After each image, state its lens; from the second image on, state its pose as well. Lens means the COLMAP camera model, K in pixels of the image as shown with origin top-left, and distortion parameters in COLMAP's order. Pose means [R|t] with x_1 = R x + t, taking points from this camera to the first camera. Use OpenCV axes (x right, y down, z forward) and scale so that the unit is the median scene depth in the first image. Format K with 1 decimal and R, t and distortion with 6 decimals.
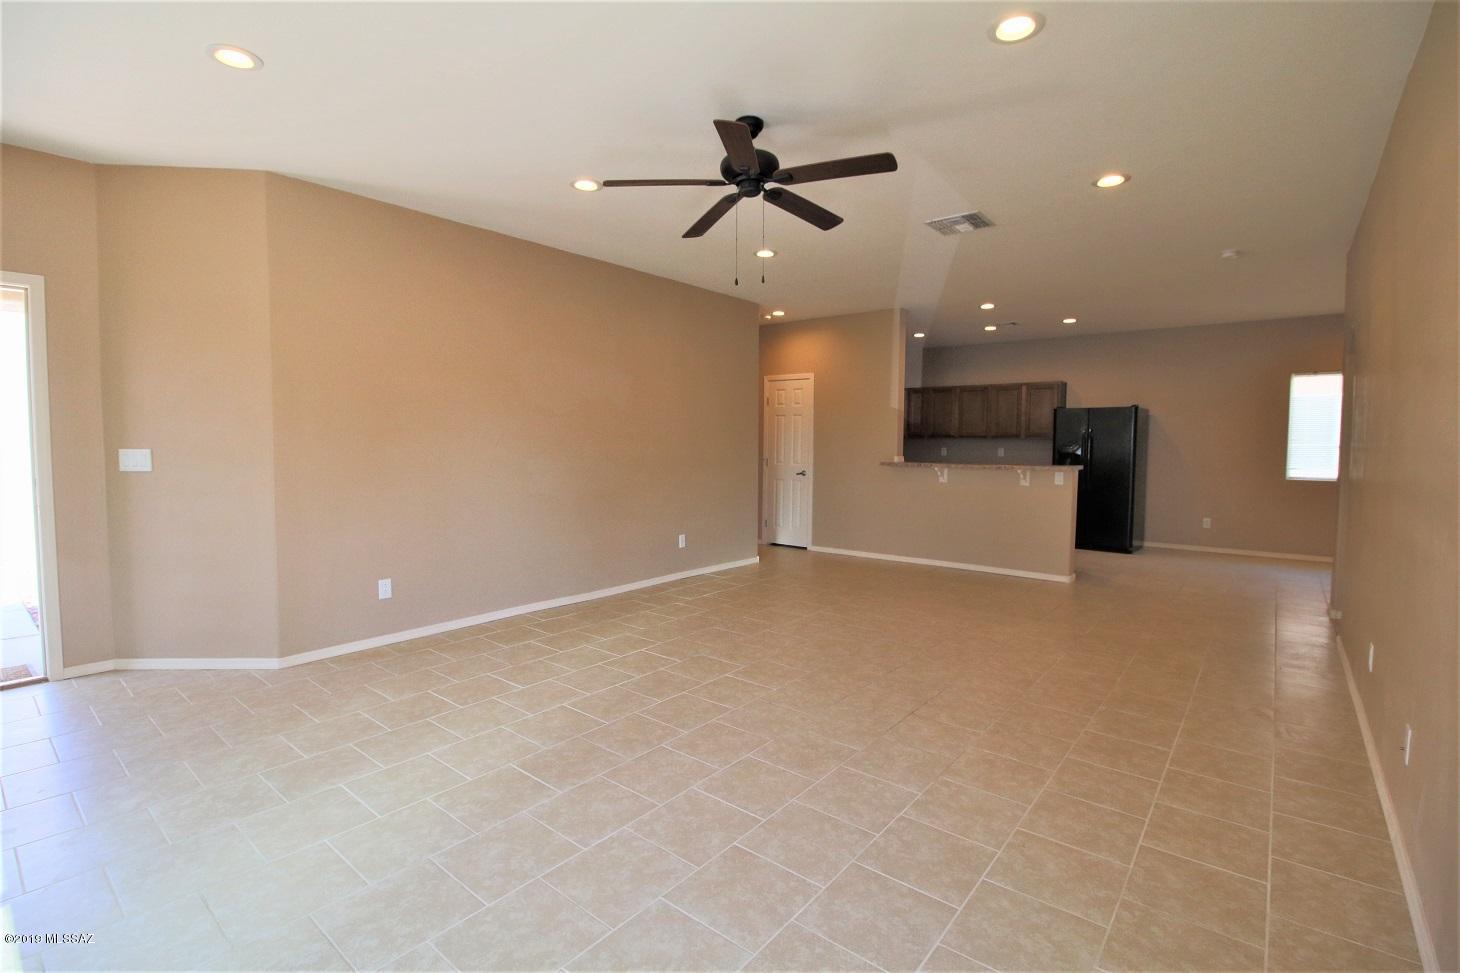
lens RADIAL K [[667.9, 0, 727.9], [0, 667.9, 476.2], [0, 0, 1]] dist [-0.001035, -0.014950]
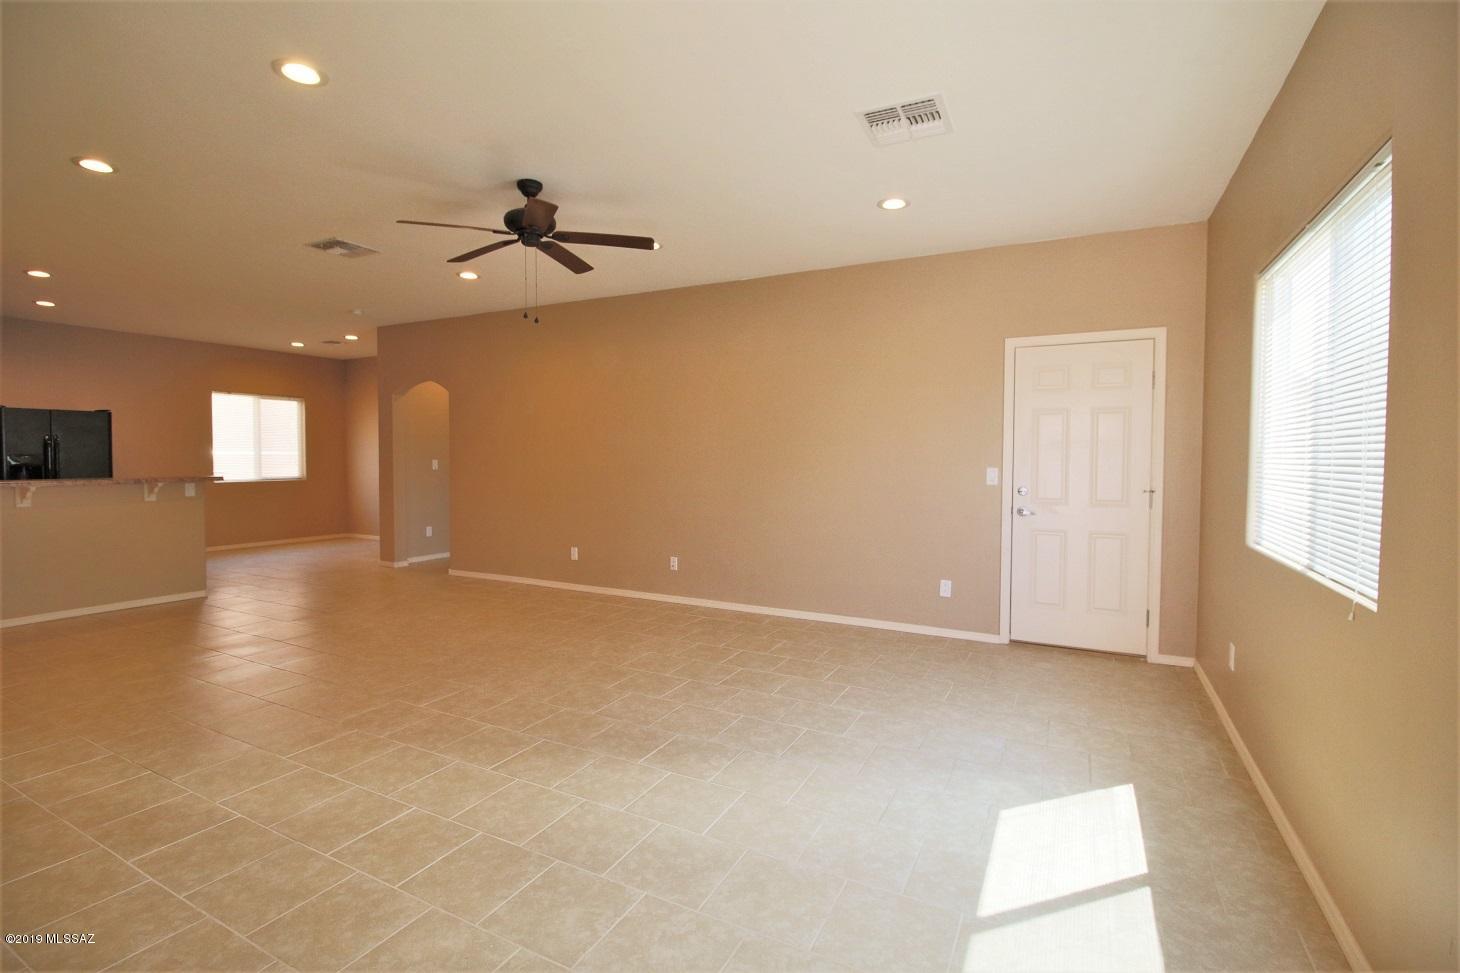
lens RADIAL K [[667.9, 0, 727.9], [0, 667.9, 476.2], [0, 0, 1]] dist [-0.001035, -0.014950]
pose [[-0.202736, -0.039743, 0.978427, -1.200045], [0.046494, 0.997658, 0.050158, -0.057614], [-0.978129, 0.055660, -0.200414, 0.918384]]
